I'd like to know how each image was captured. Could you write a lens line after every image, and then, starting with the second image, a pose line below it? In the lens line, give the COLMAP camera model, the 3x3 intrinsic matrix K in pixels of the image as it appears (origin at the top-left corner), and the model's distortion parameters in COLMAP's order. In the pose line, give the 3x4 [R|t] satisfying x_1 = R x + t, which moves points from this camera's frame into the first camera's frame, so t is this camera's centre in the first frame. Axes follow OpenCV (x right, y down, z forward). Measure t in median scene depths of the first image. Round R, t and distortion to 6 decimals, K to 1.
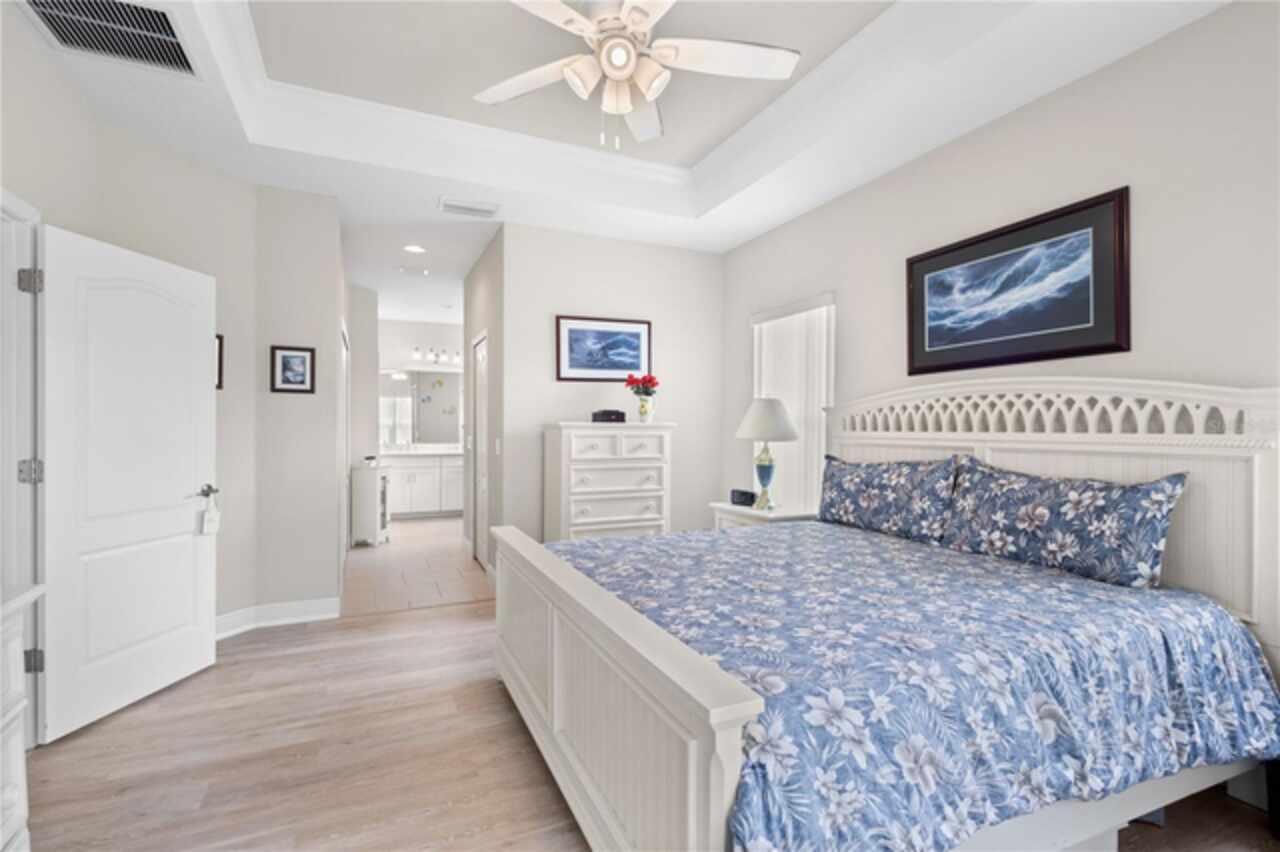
lens RADIAL K [[591.2, 0, 641.4], [0, 591.2, 432.9], [0, 0, 1]] dist [0.007781, -0.000224]
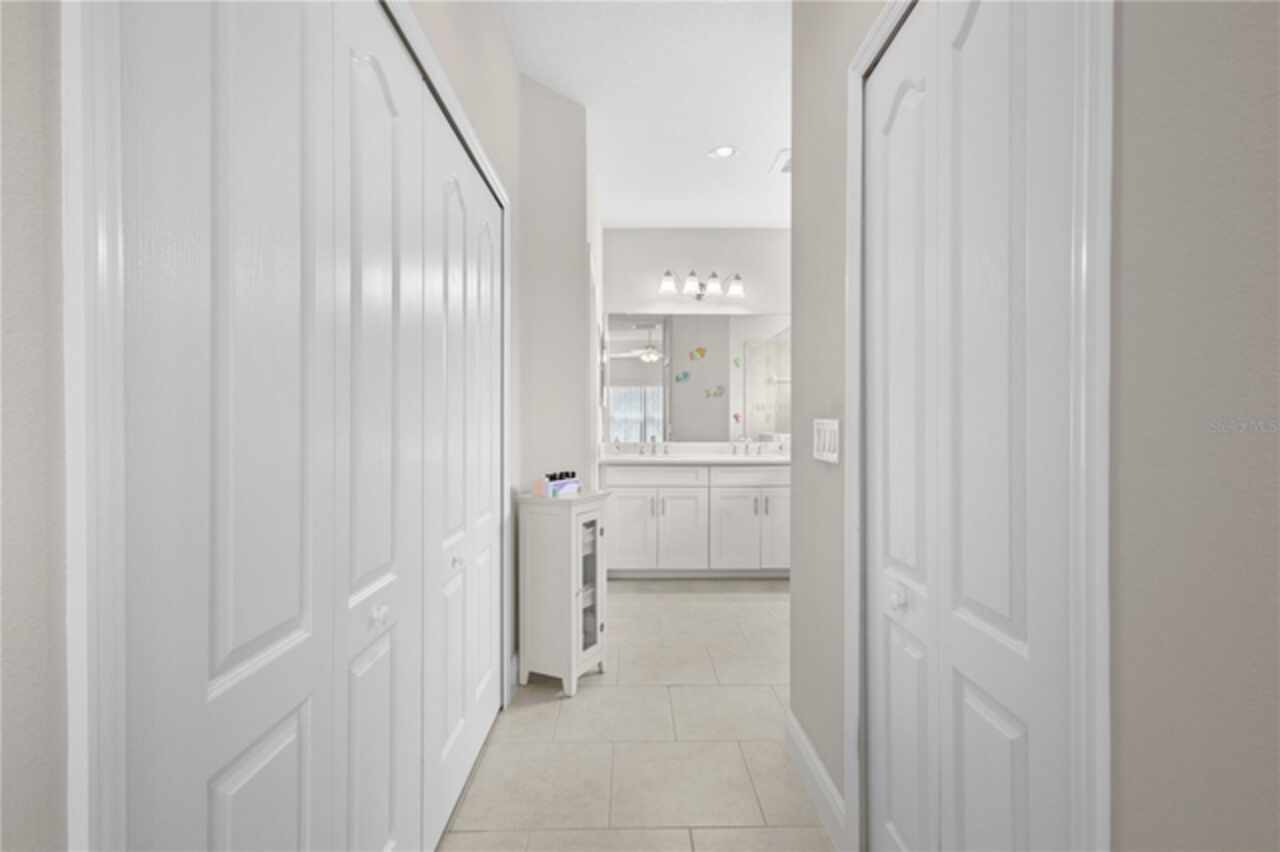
lens RADIAL K [[591.2, 0, 635.3], [0, 591.2, 432.3], [0, 0, 1]] dist [0.007781, -0.000224]
pose [[0.912340, -0.000137, -0.409433, -0.329223], [-0.000303, 0.999999, -0.001009, 0.017529], [0.409433, 0.001045, 0.912340, 0.880740]]
